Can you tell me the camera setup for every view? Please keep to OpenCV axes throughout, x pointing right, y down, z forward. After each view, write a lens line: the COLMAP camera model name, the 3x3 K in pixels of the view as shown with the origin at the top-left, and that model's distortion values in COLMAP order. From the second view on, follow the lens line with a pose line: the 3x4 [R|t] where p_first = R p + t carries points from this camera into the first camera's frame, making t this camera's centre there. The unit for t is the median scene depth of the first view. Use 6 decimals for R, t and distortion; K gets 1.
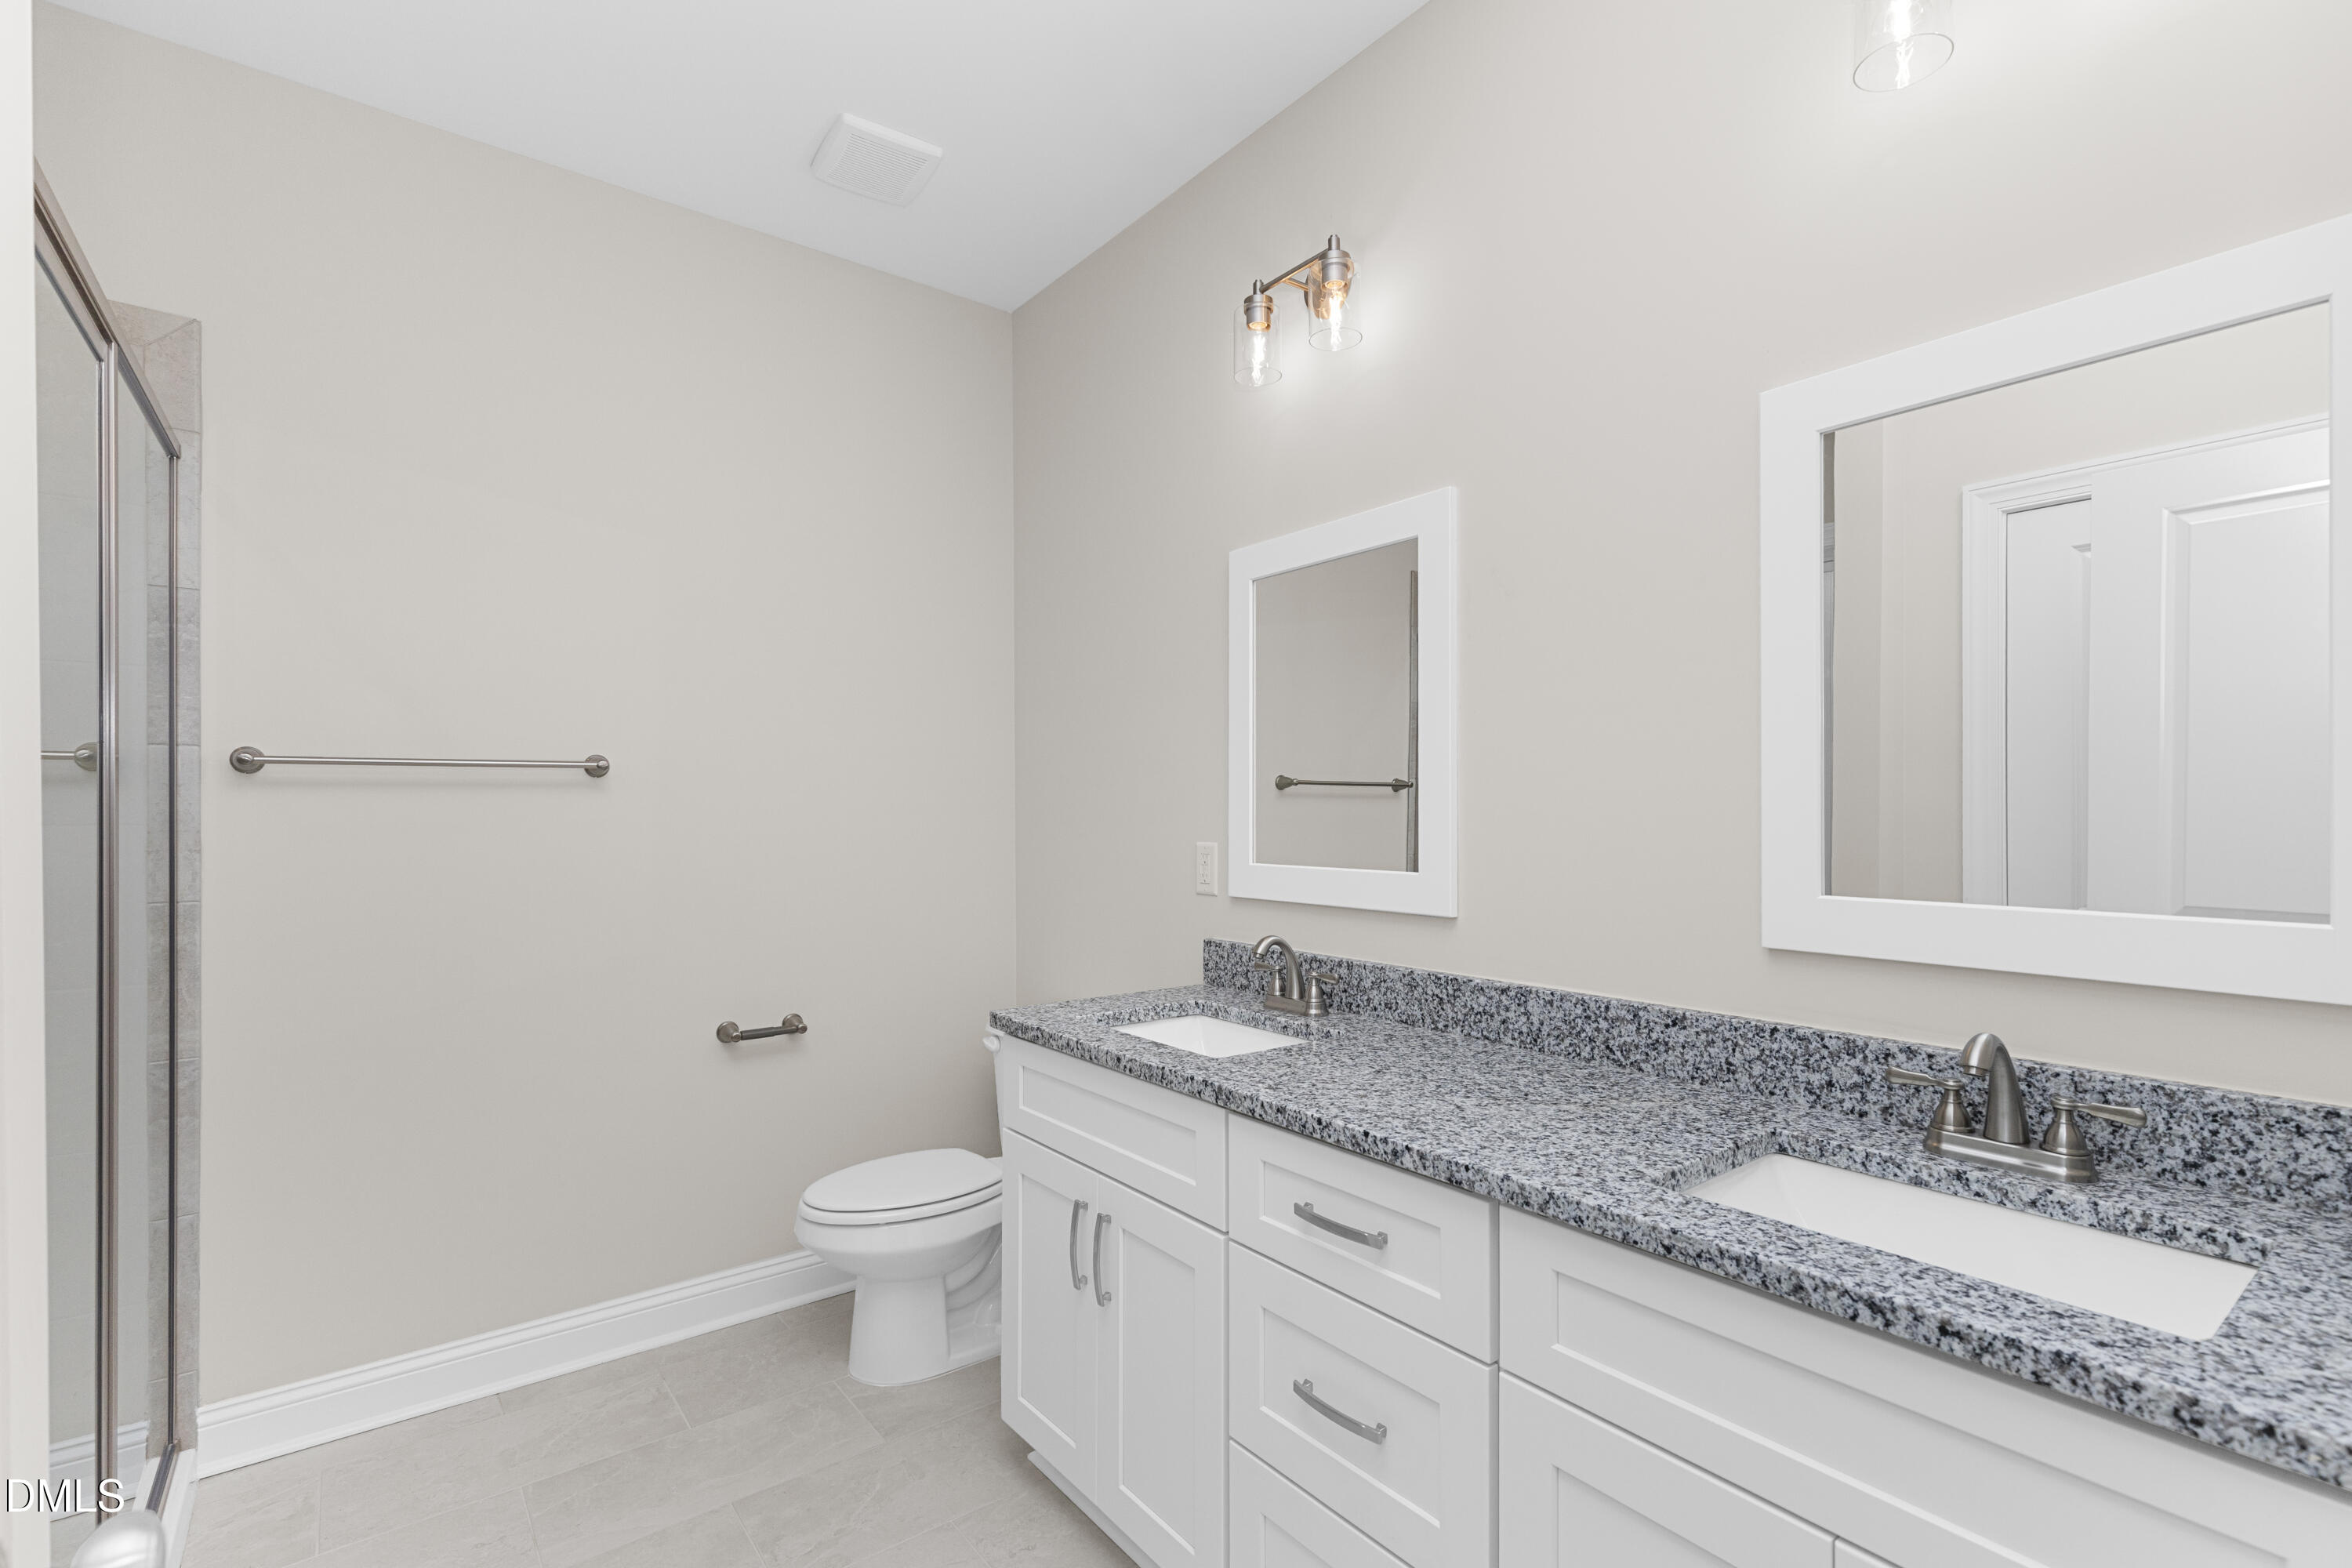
lens RADIAL K [[1078.5, 0, 1171.3], [0, 1078.5, 821.8], [0, 0, 1]] dist [0.000148, -0.000671]
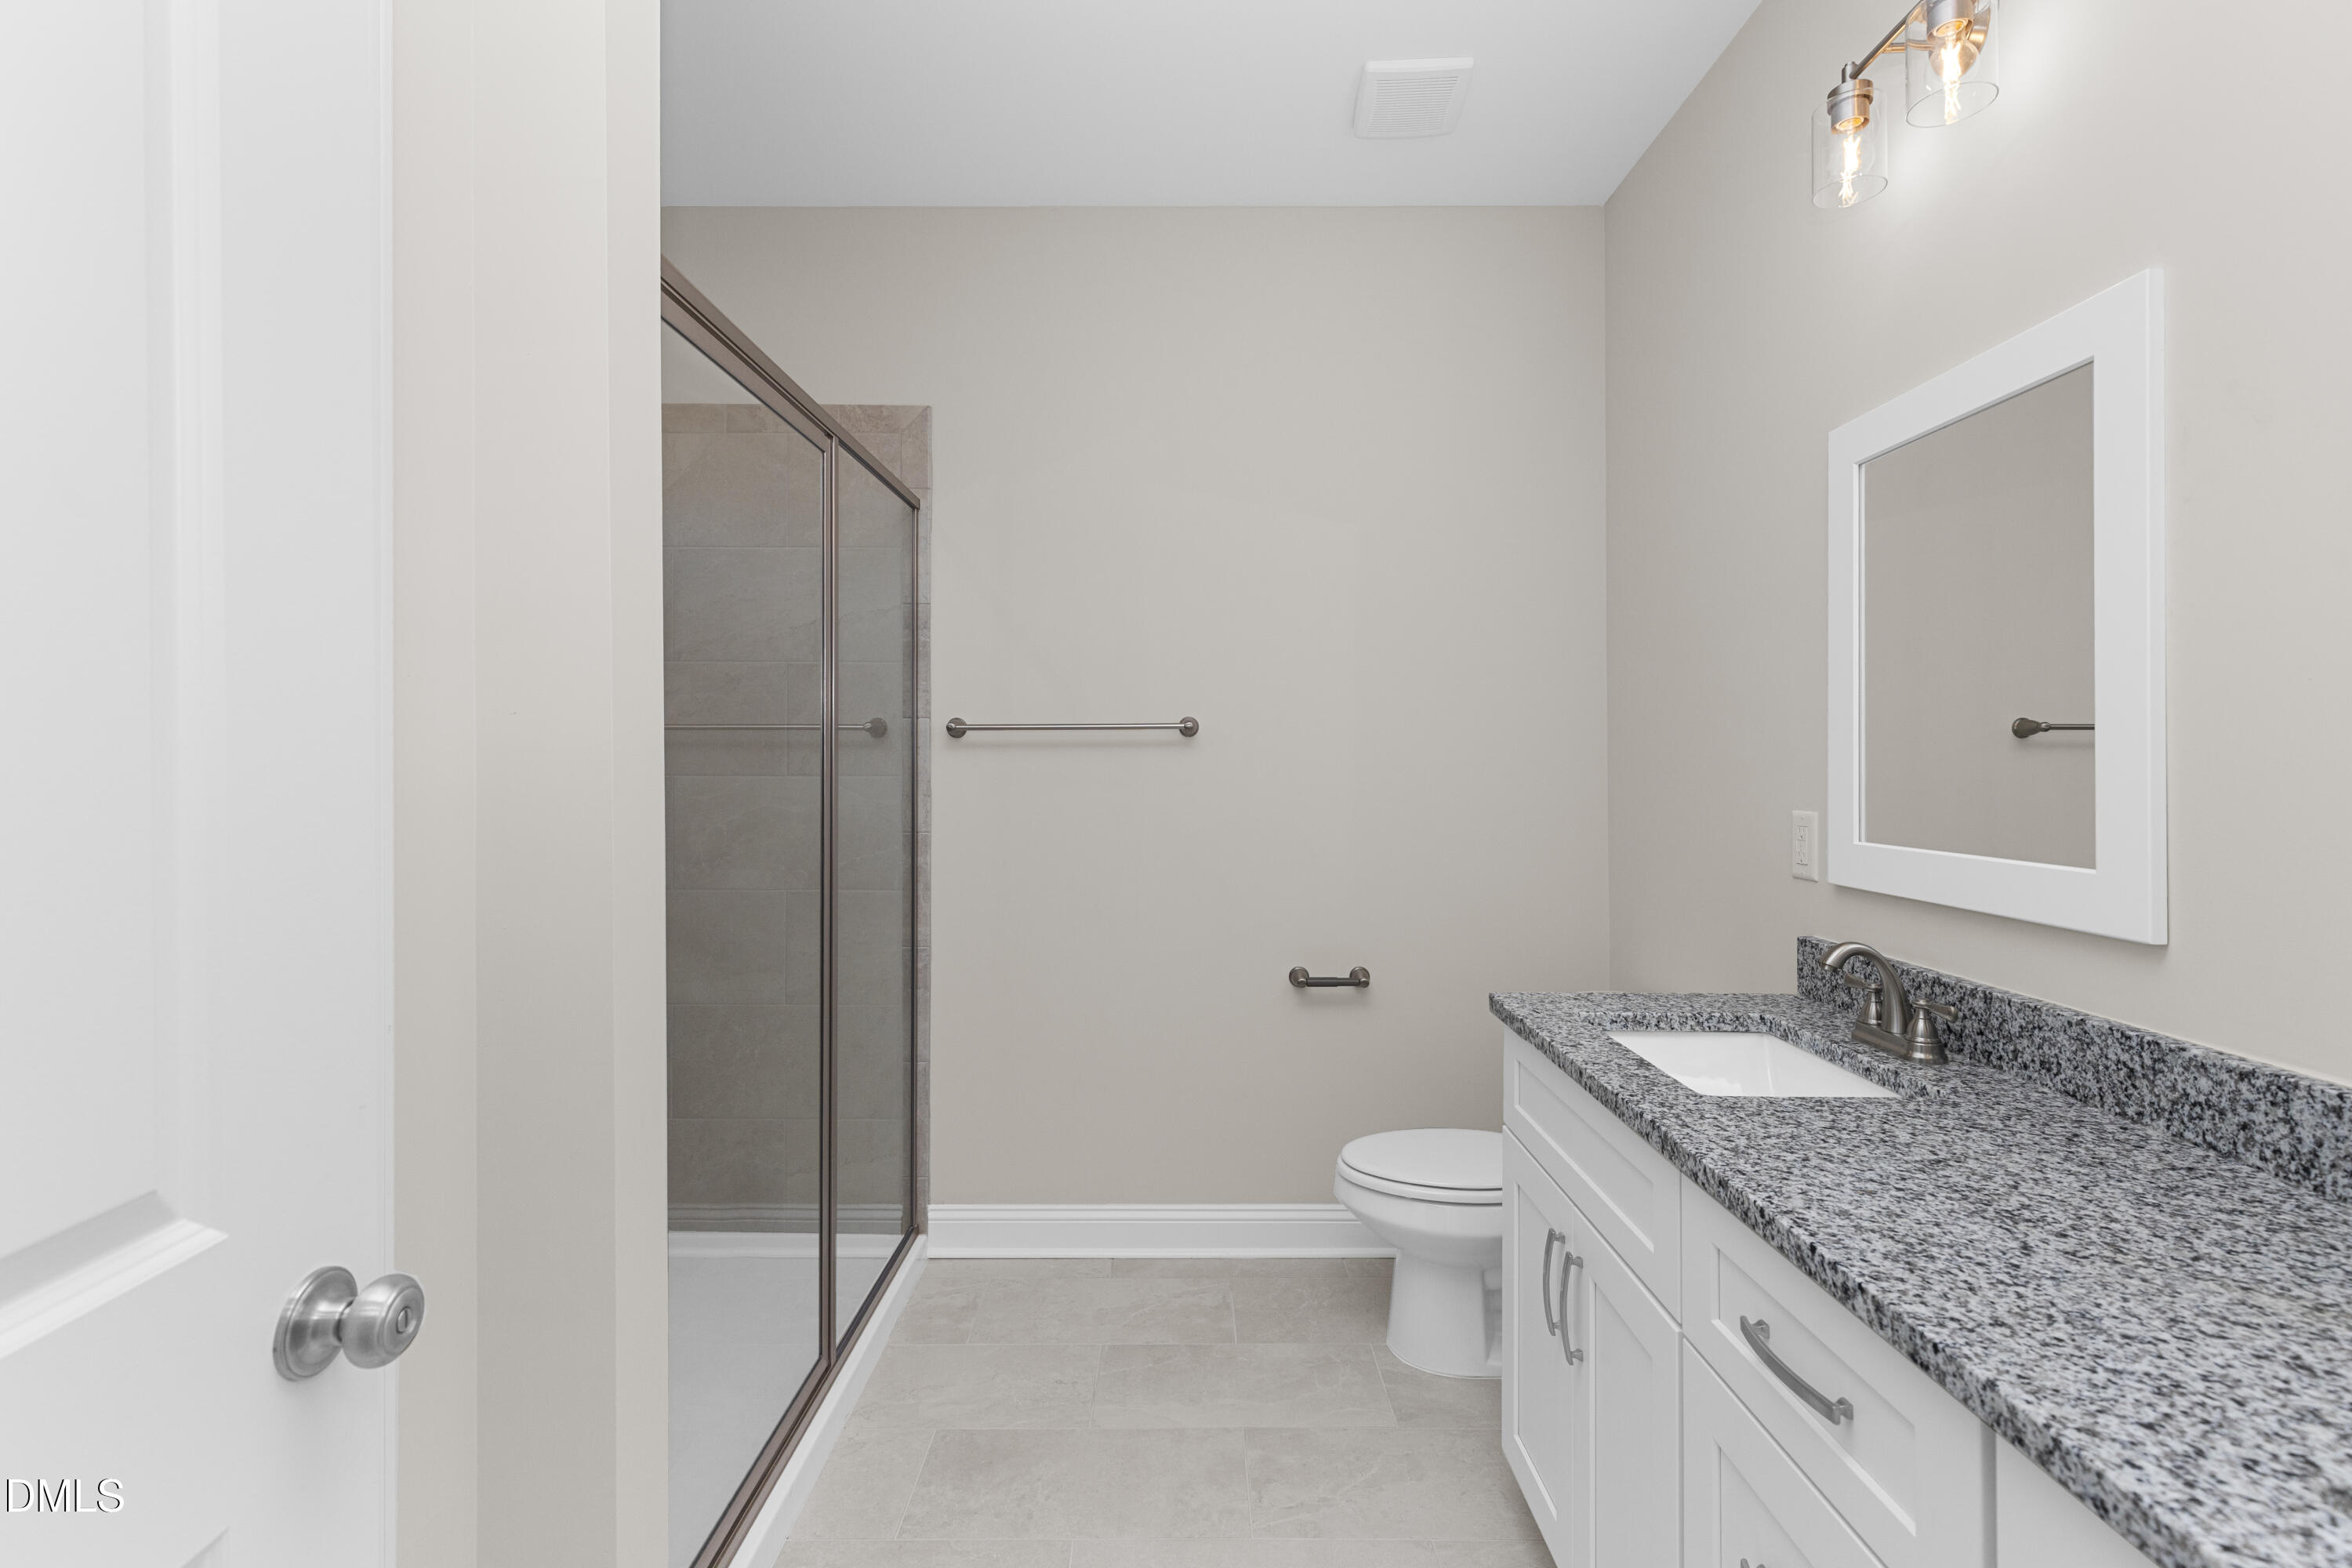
lens RADIAL K [[1078.5, 0, 1166.5], [0, 1078.5, 762.7], [0, 0, 1]] dist [0.000148, -0.000671]
pose [[0.779773, 0.002705, -0.626056, 0.182978], [-0.006990, 0.999966, -0.004385, -0.010406], [0.626023, 0.007796, 0.779765, 0.125568]]
